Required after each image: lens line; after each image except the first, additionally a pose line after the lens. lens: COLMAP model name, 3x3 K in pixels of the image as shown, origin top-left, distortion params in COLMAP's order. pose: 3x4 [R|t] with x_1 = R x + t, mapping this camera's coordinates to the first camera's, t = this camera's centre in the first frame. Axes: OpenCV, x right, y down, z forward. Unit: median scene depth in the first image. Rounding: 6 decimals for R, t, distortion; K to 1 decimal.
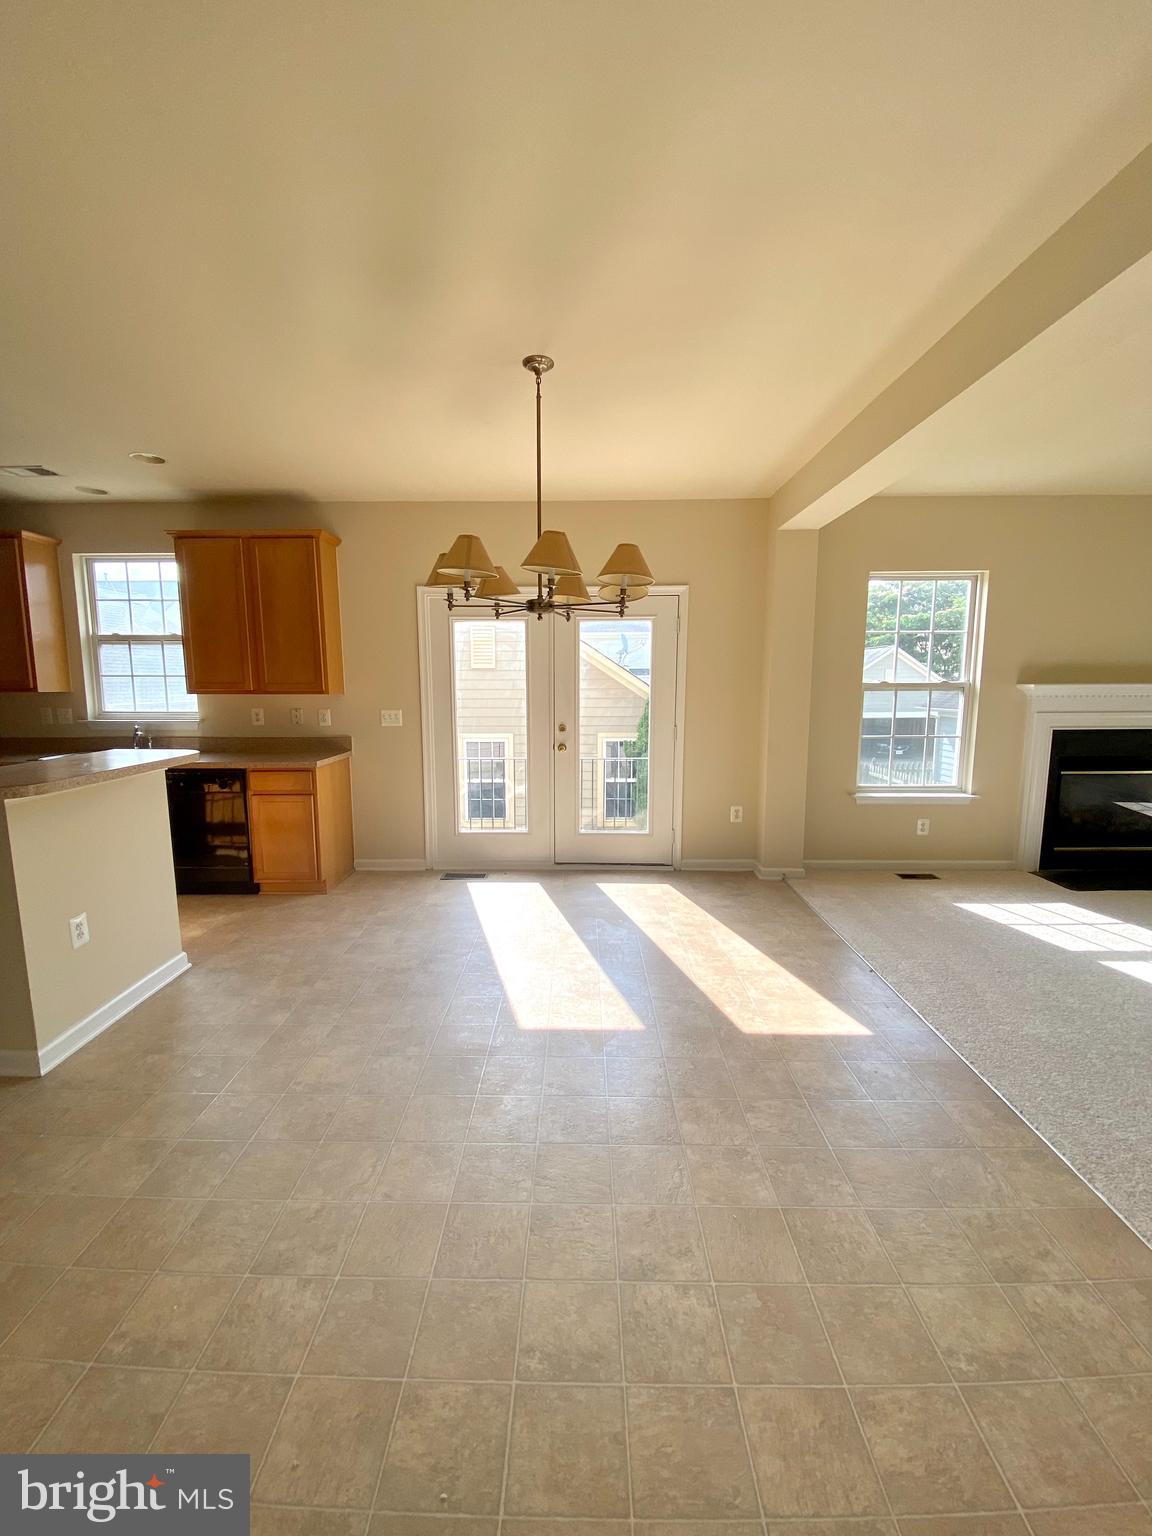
lens RADIAL K [[626.1, 0, 571.2], [0, 626.1, 765.8], [0, 0, 1]] dist [0.024835, -0.022941]
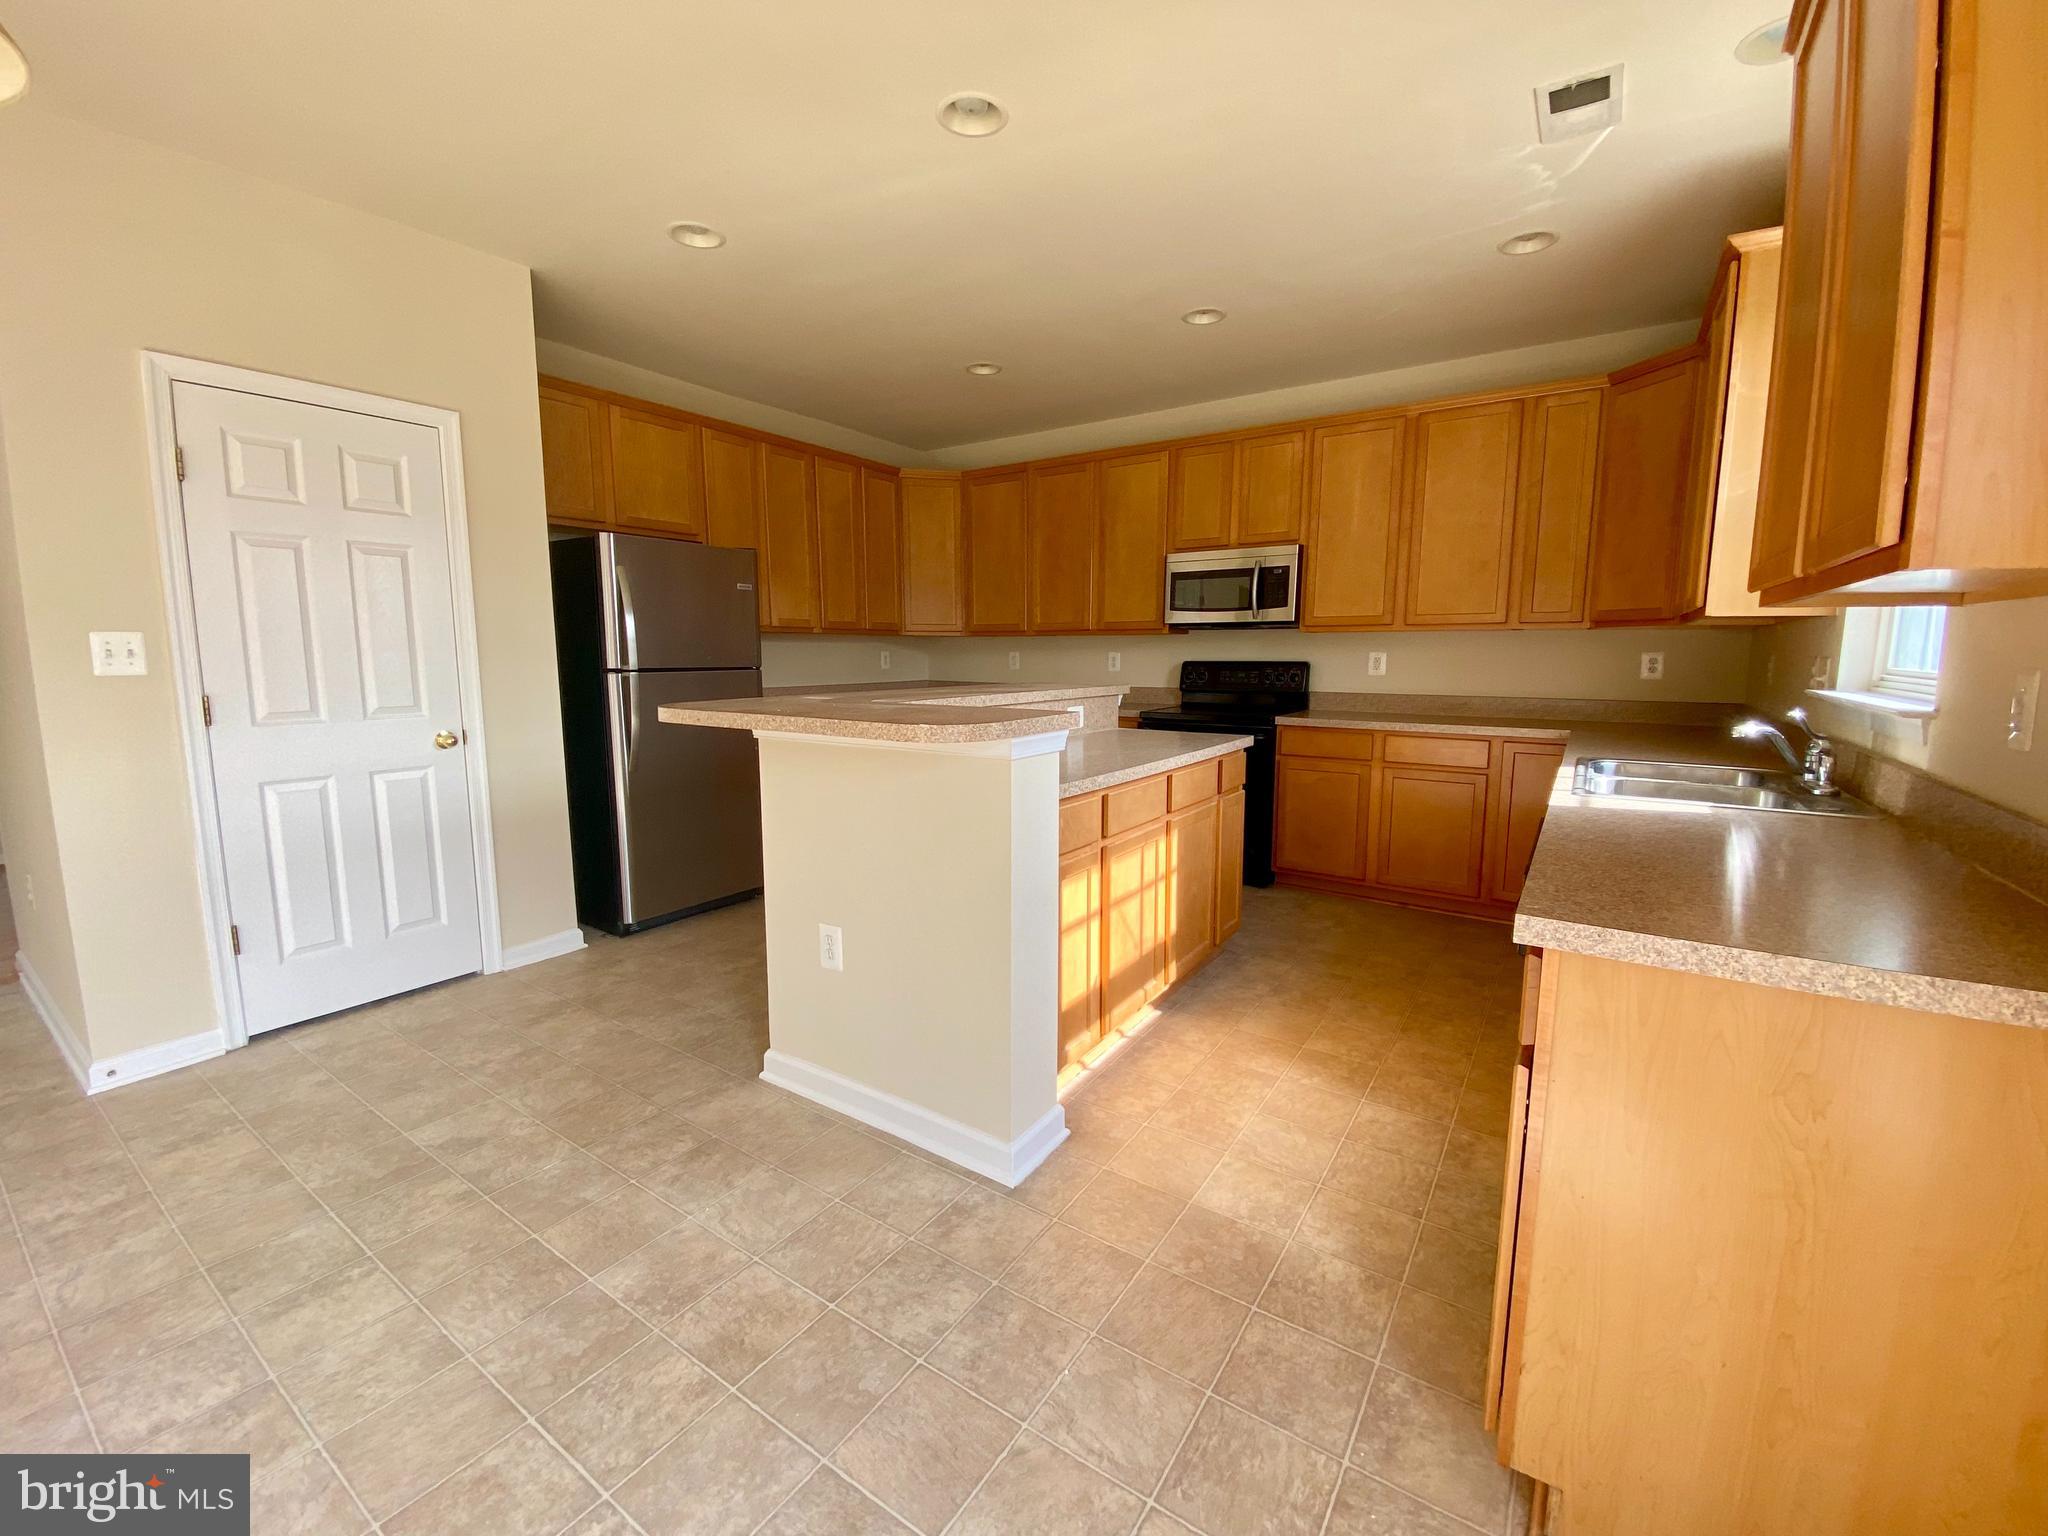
lens RADIAL K [[834.8, 0, 1026.6], [0, 834.8, 757.2], [0, 0, 1]] dist [0.024835, -0.022941]
pose [[-0.548590, 0.106738, -0.829251, -0.102366], [-0.112746, 0.973315, 0.199868, -0.088905], [0.828455, 0.203140, -0.521916, 0.987272]]
